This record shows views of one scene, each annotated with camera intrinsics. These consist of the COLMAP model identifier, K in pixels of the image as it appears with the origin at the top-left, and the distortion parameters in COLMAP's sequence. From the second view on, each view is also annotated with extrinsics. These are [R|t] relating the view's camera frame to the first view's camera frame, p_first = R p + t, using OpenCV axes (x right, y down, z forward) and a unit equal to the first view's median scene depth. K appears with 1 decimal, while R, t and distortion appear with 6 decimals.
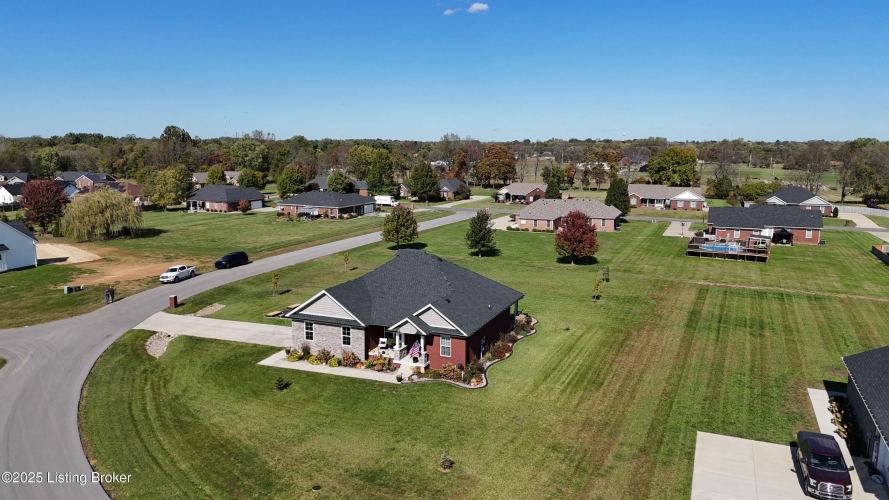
lens RADIAL K [[651.5, 0, 444.5], [0, 651.5, 250.0], [0, 0, 1]] dist [0.090294, -0.091256]
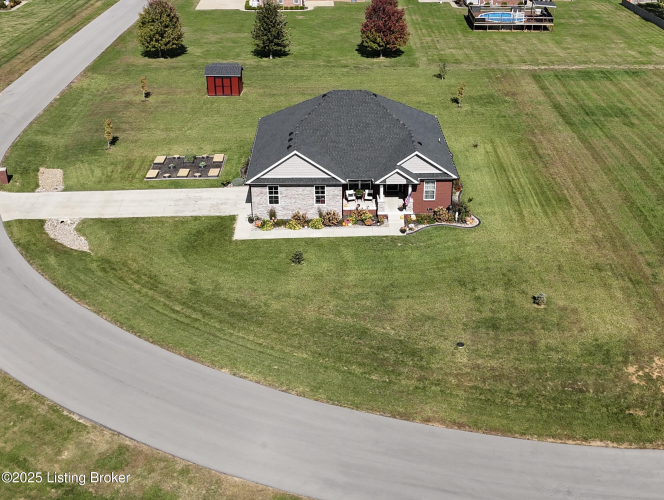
lens RADIAL K [[822.0, 0, 332.0], [0, 822.0, 250.0], [0, 0, 1]] dist [0.126981, -0.022869]
pose [[0.918930, -0.188316, 0.346560, -0.556999], [0.075914, 0.946675, 0.313119, -0.161965], [-0.387045, -0.261426, 0.884224, -0.073559]]
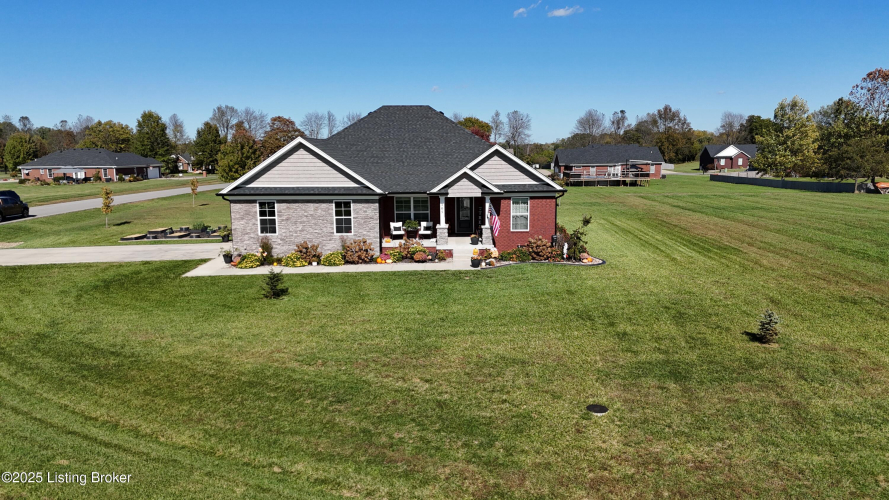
lens RADIAL K [[651.5, 0, 444.5], [0, 651.5, 250.0], [0, 0, 1]] dist [0.090294, -0.091256]
pose [[0.927030, -0.071740, 0.368061, -0.281621], [0.076123, 0.997095, 0.002618, 0.165295], [-0.367180, 0.025591, 0.929798, 0.423762]]
